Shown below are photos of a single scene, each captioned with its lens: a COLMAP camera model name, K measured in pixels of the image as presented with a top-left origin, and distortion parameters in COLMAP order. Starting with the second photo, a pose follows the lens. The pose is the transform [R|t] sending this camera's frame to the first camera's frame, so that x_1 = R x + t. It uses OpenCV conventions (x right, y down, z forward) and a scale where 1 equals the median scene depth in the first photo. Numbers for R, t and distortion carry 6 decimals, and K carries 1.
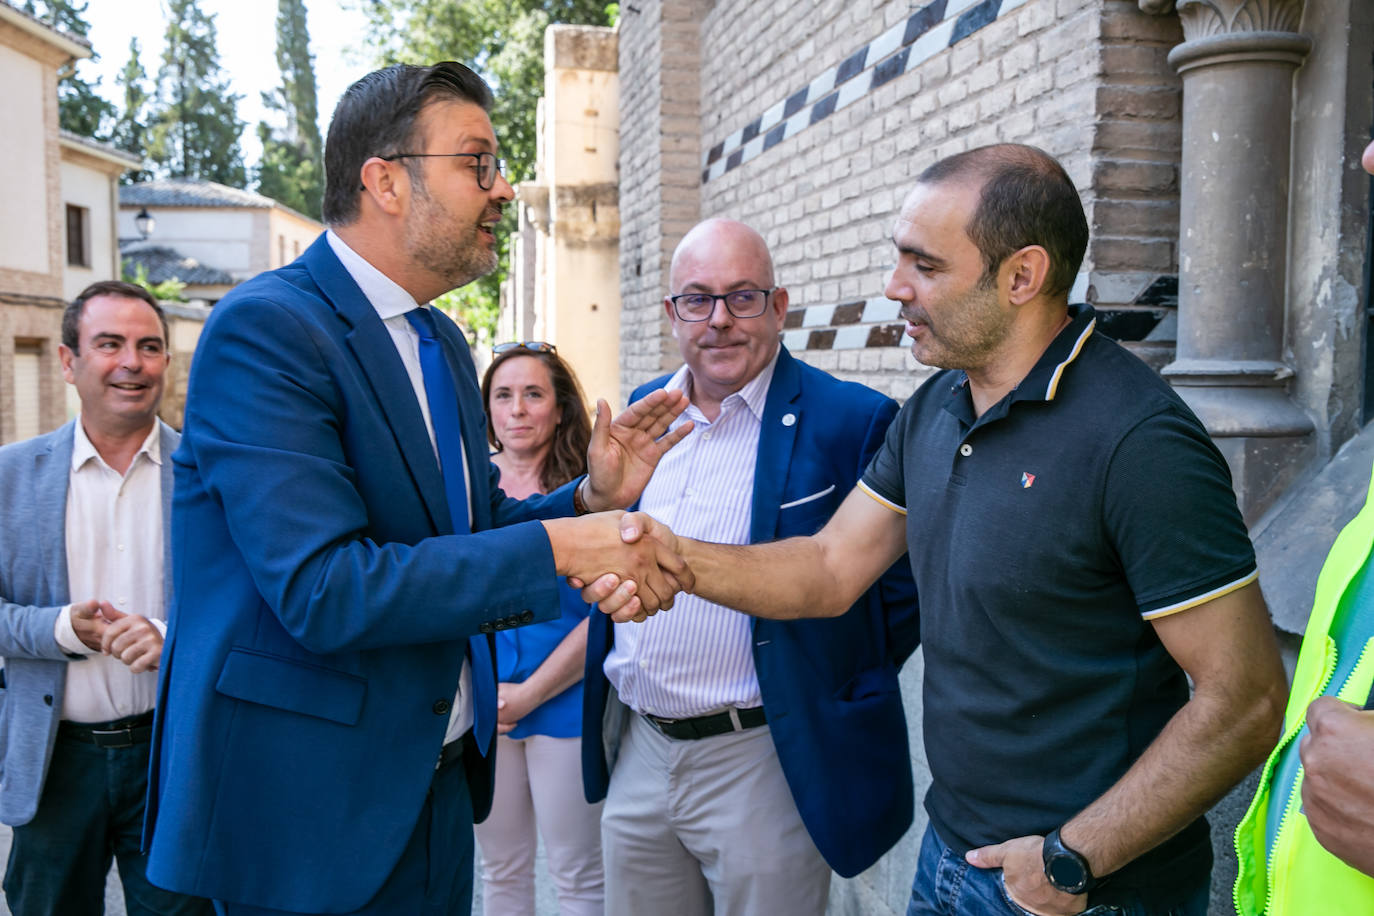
lens RADIAL K [[1394.0, 0, 687.0], [0, 1394.0, 458.0], [0, 0, 1]] dist [-0.009465, 0.126209]
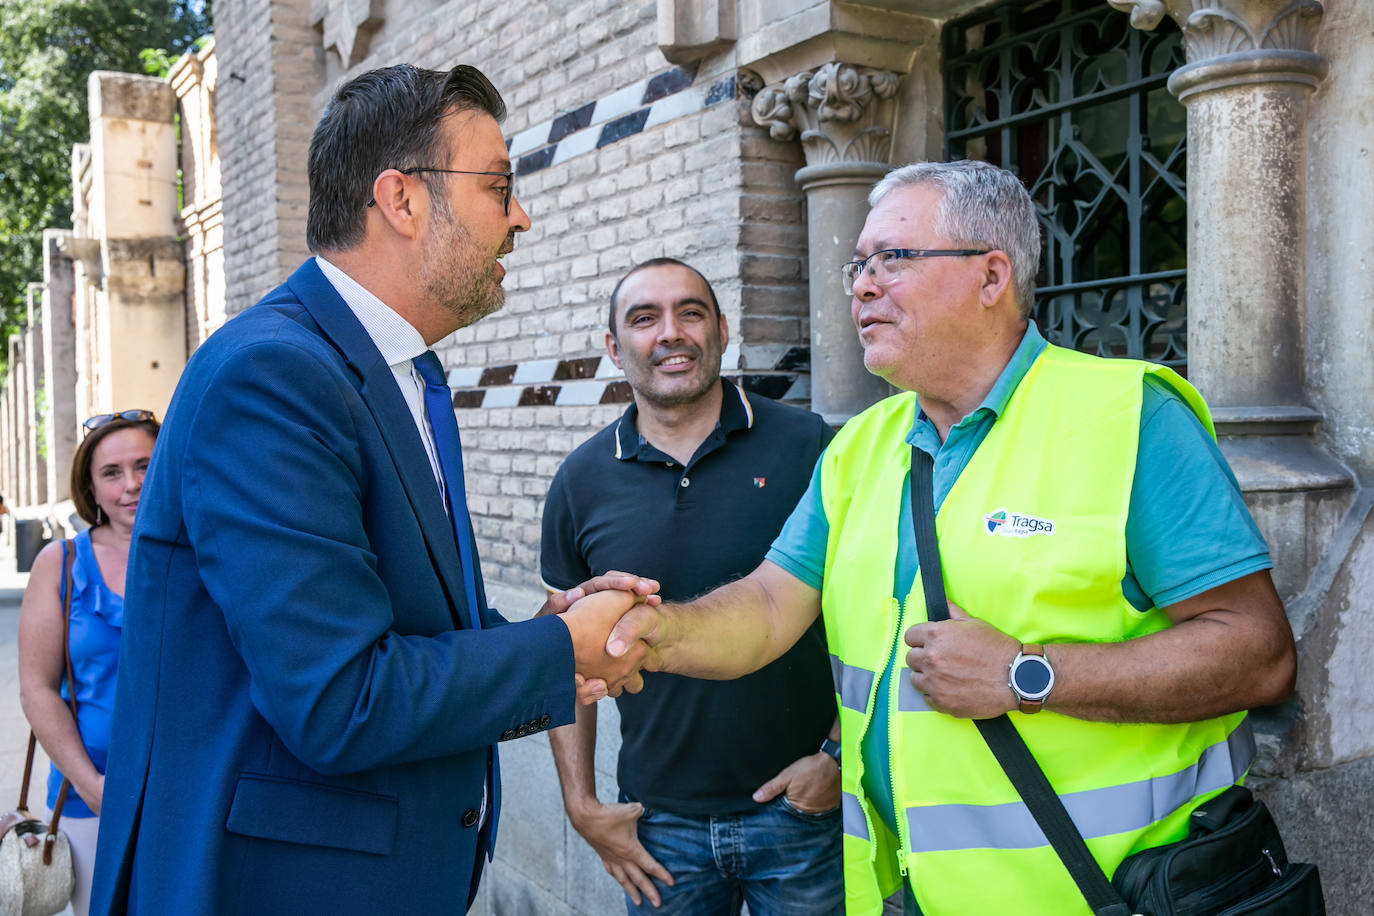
lens RADIAL K [[1394.0, 0, 687.0], [0, 1394.0, 458.0], [0, 0, 1]] dist [-0.009465, 0.126209]
pose [[0.945262, -0.030627, 0.324872, -0.069079], [0.042309, 0.998685, -0.028955, 0.000116], [-0.323558, 0.041115, 0.945315, -0.062100]]
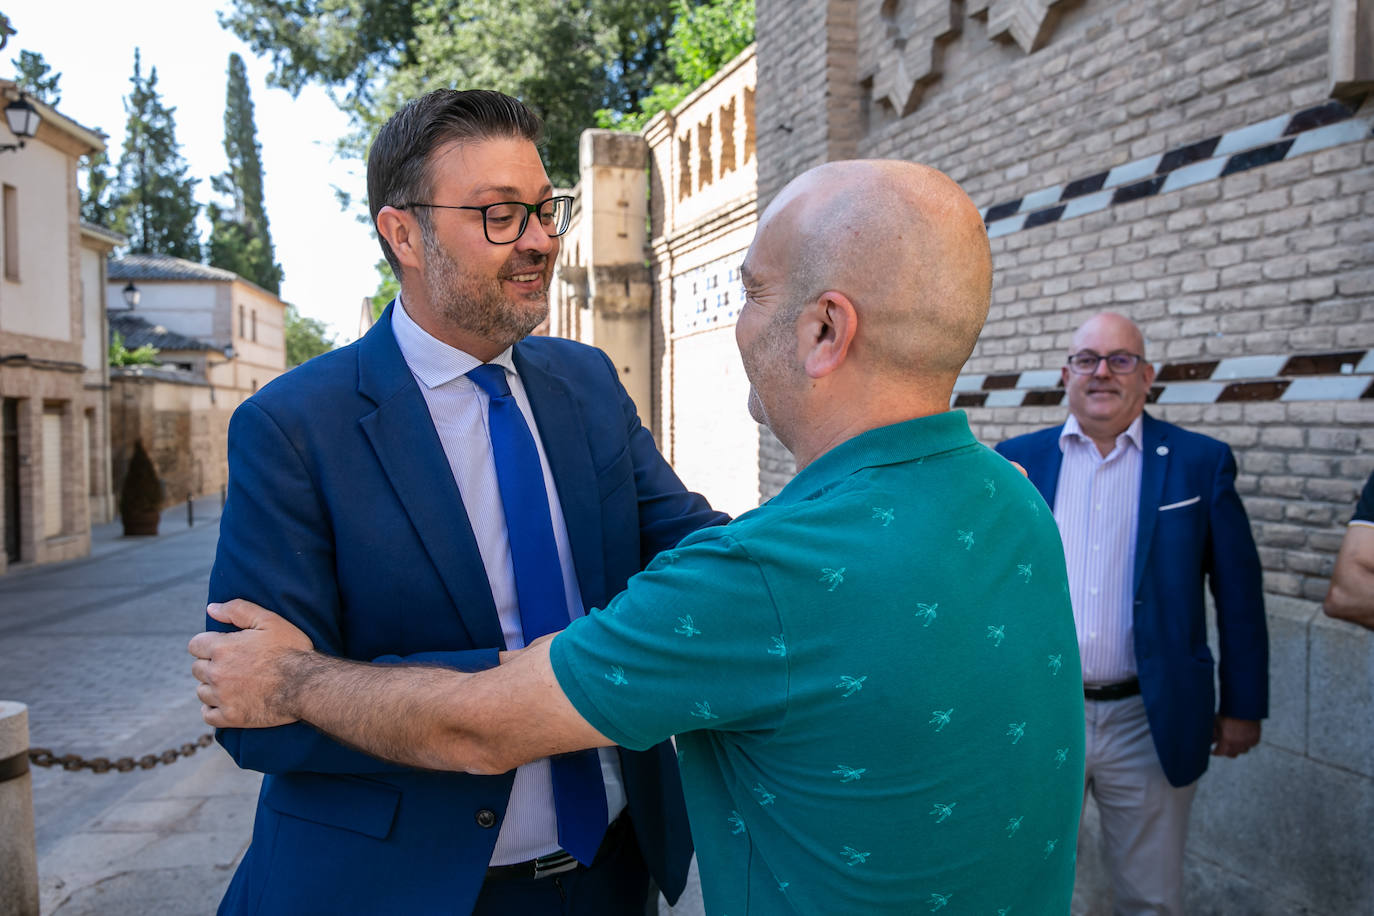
lens RADIAL K [[1237.9, 0, 687.0], [0, 1237.9, 458.0], [0, 0, 1]] dist [-0.039798, 0.097867]
pose [[0.995410, -0.011925, 0.094960, -0.233491], [0.015146, 0.999332, -0.033269, 0.001187], [-0.094500, 0.034555, 0.994925, -0.056905]]
